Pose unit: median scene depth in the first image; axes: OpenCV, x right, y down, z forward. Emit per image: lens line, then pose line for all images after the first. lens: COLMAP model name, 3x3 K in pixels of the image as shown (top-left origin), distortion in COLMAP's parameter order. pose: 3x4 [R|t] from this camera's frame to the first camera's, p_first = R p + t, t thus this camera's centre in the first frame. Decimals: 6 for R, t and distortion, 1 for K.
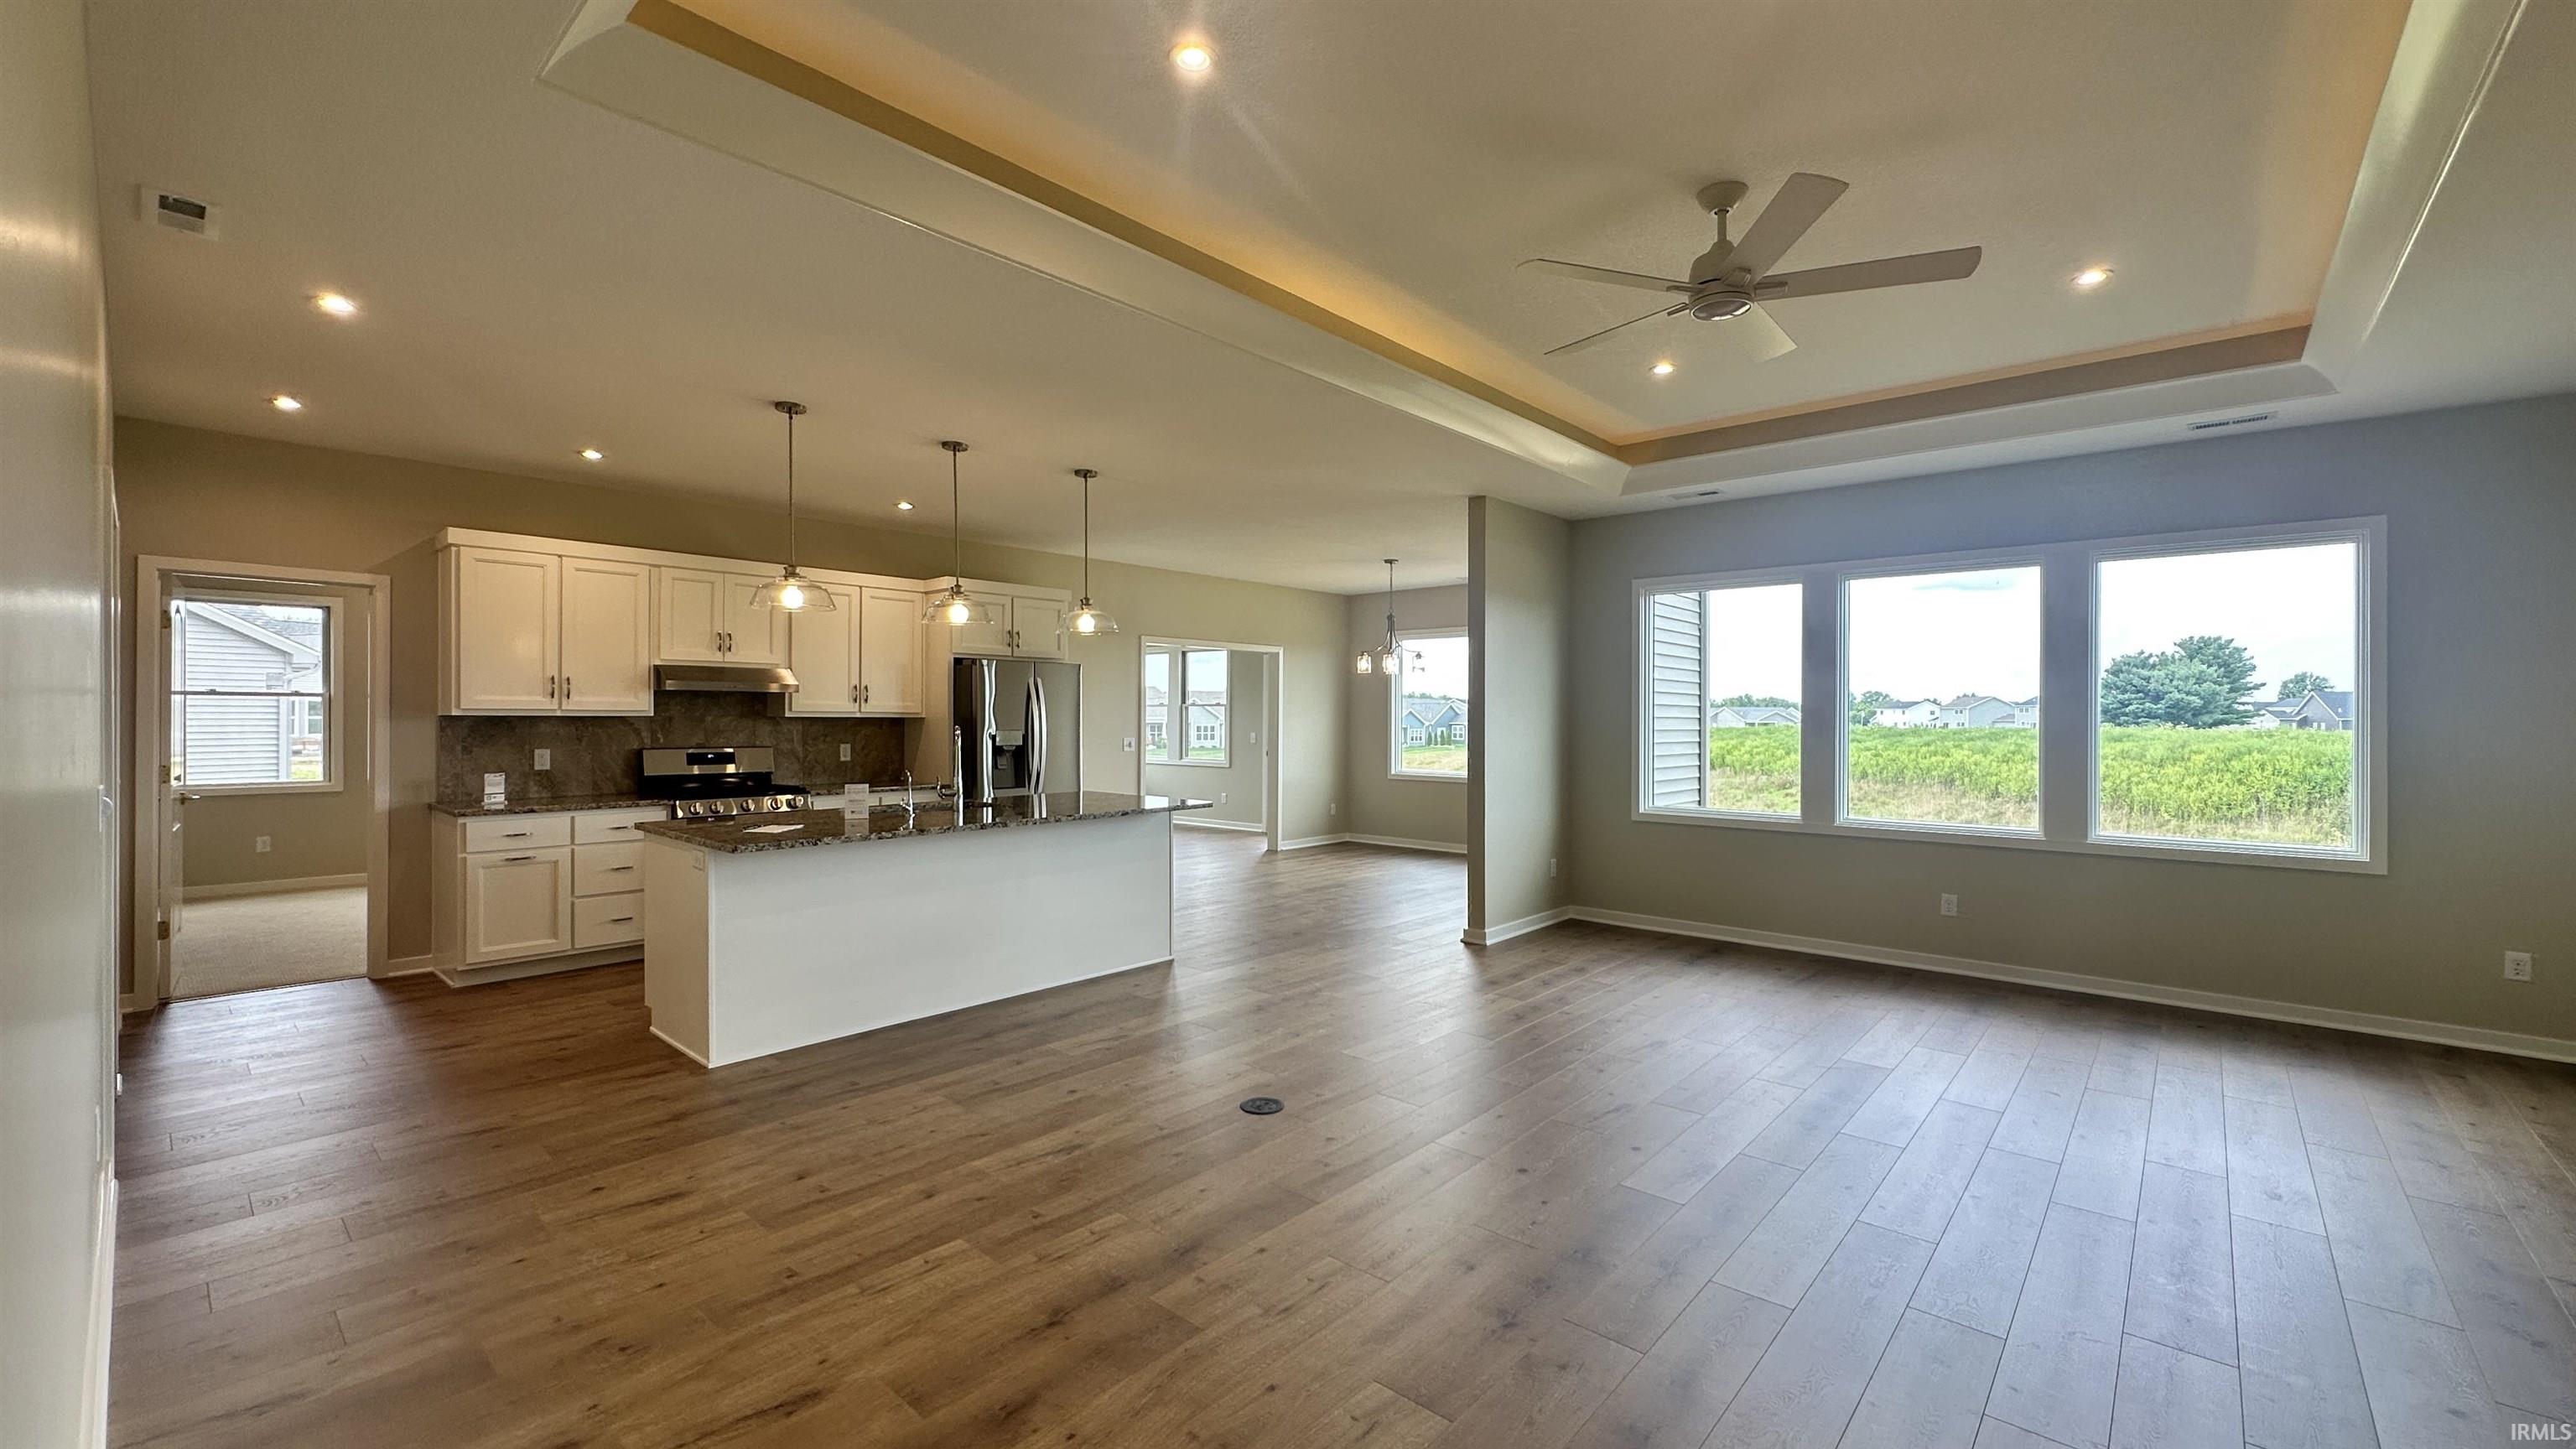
lens RADIAL K [[1027.3, 0, 1290.6], [0, 1027.3, 721.7], [0, 0, 1]] dist [-0.005690, 0.001387]
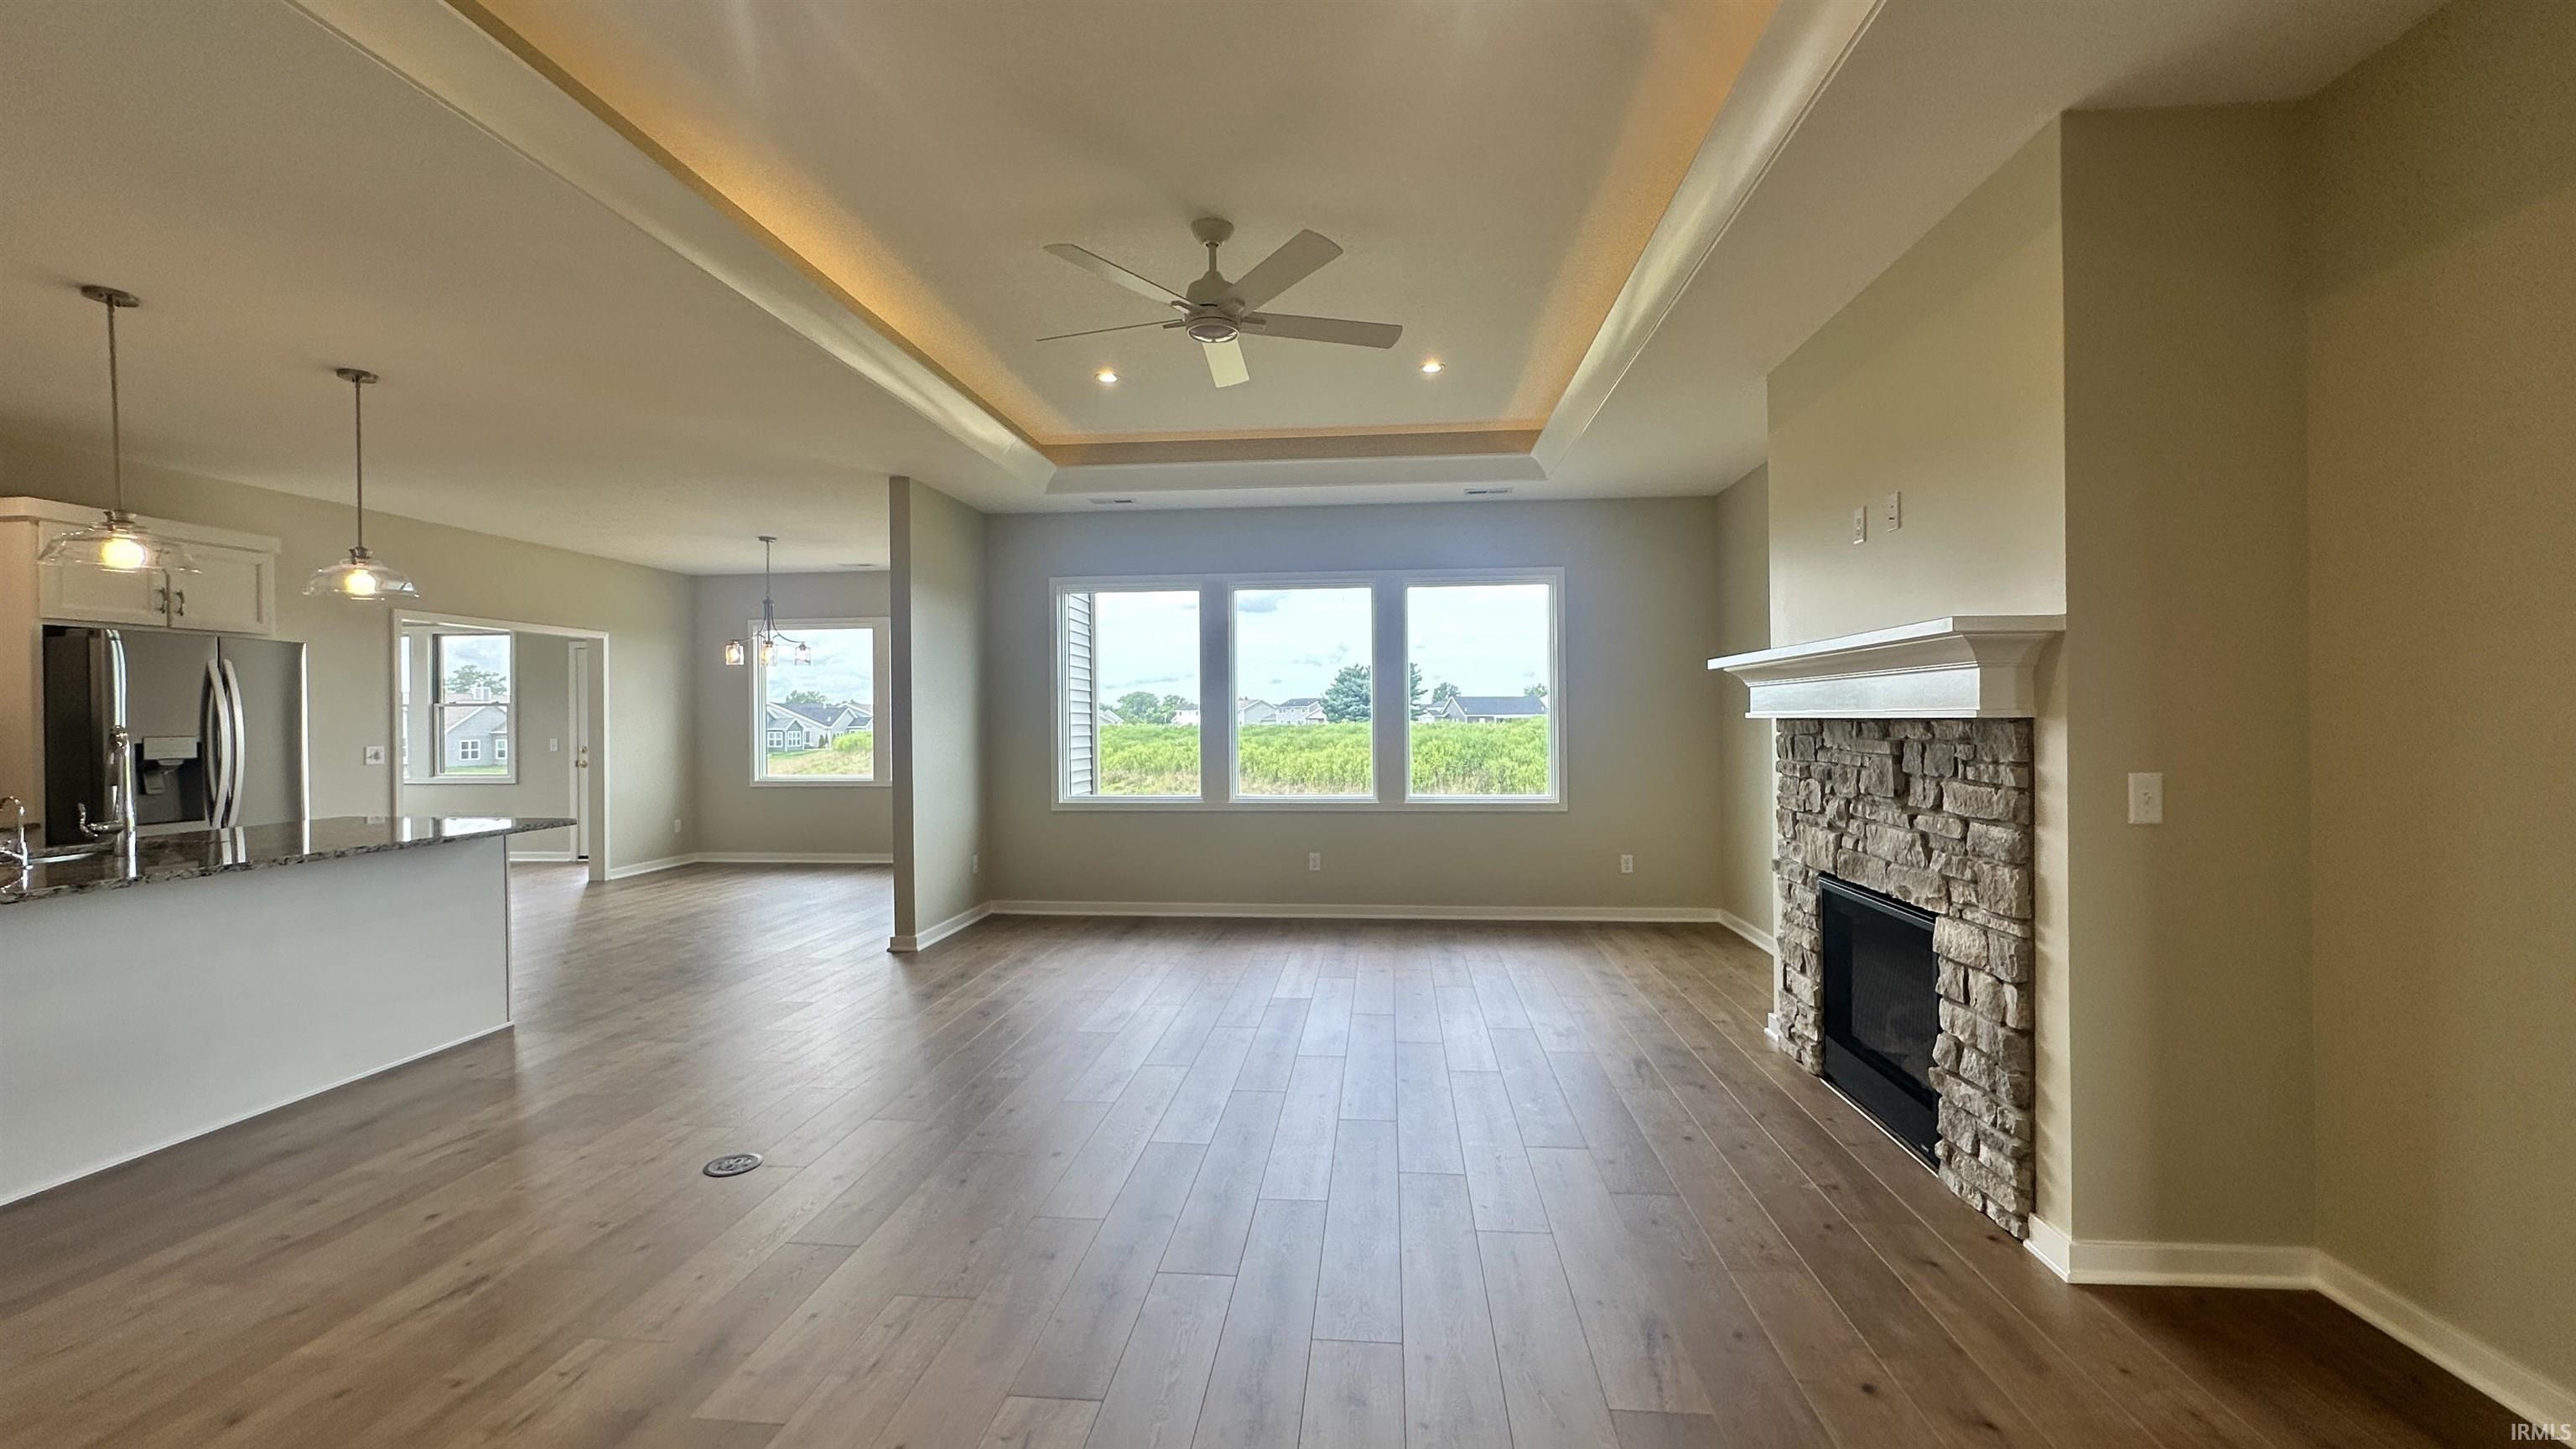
lens RADIAL K [[1027.3, 0, 1291.3], [0, 1027.3, 721.5], [0, 0, 1]] dist [-0.005690, 0.001387]
pose [[0.806697, -0.012277, 0.590838, -0.089330], [0.014371, 0.999896, 0.001155, 0.009520], [-0.590791, 0.007559, 0.806789, 0.028965]]
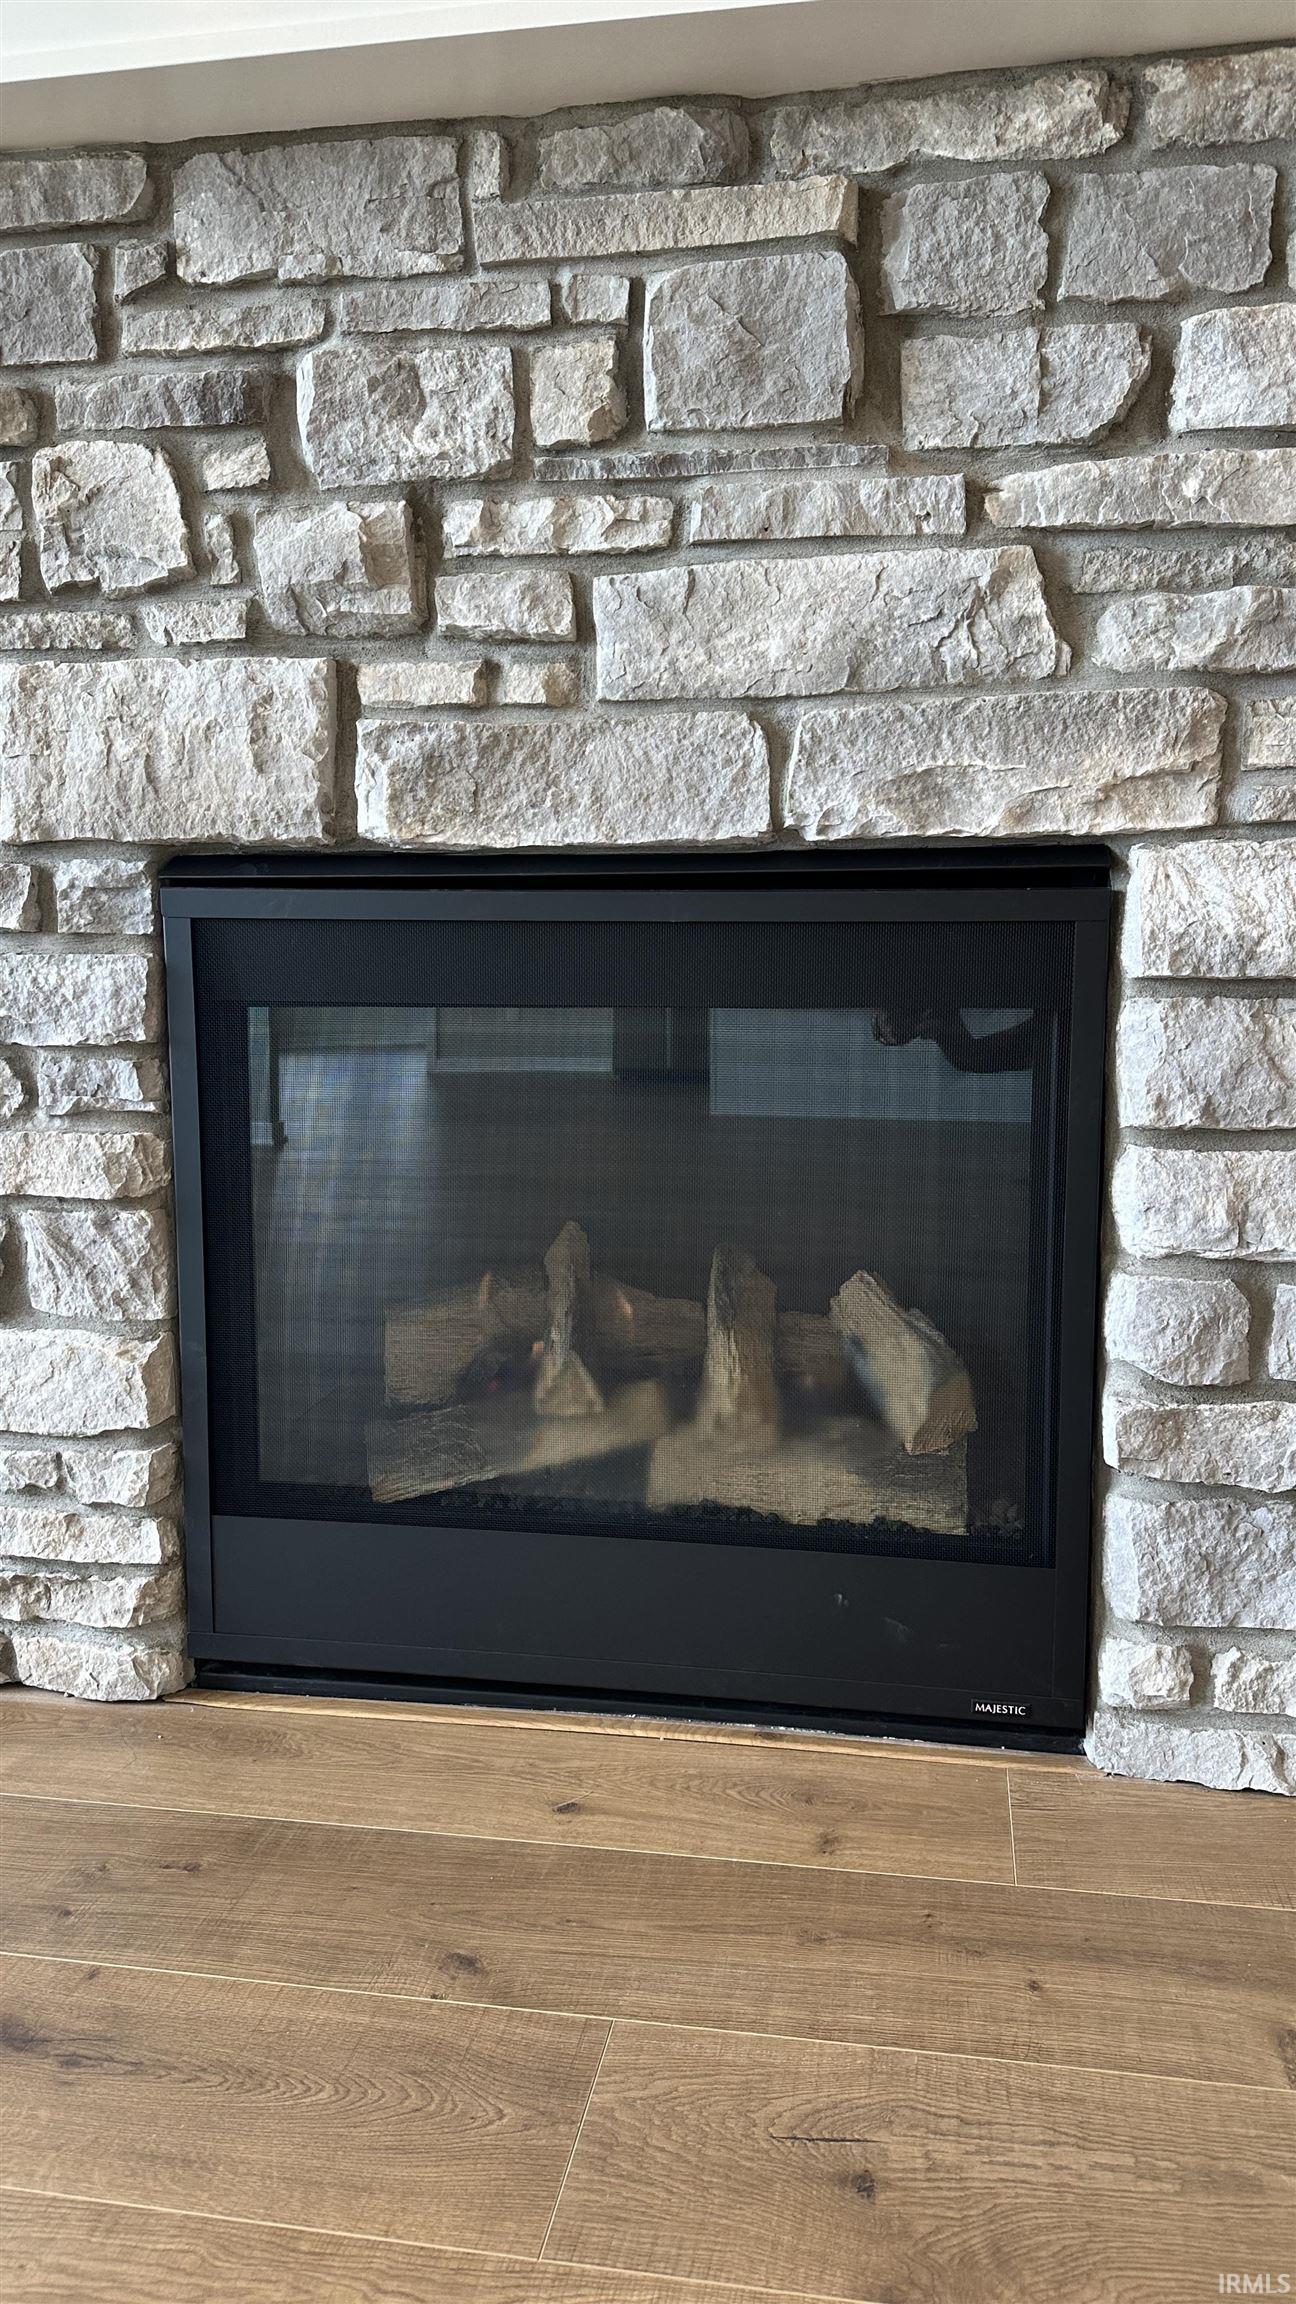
lens RADIAL K [[1578.8, 0, 662.2], [0, 1578.8, 1144.3], [0, 0, 1]] dist [0.028480, -0.006016]
pose [[-0.528524, -0.100169, 0.842988, 0.304644], [0.004960, 0.992633, 0.121060, 0.120494], [-0.848904, 0.068165, -0.524134, 0.403330]]
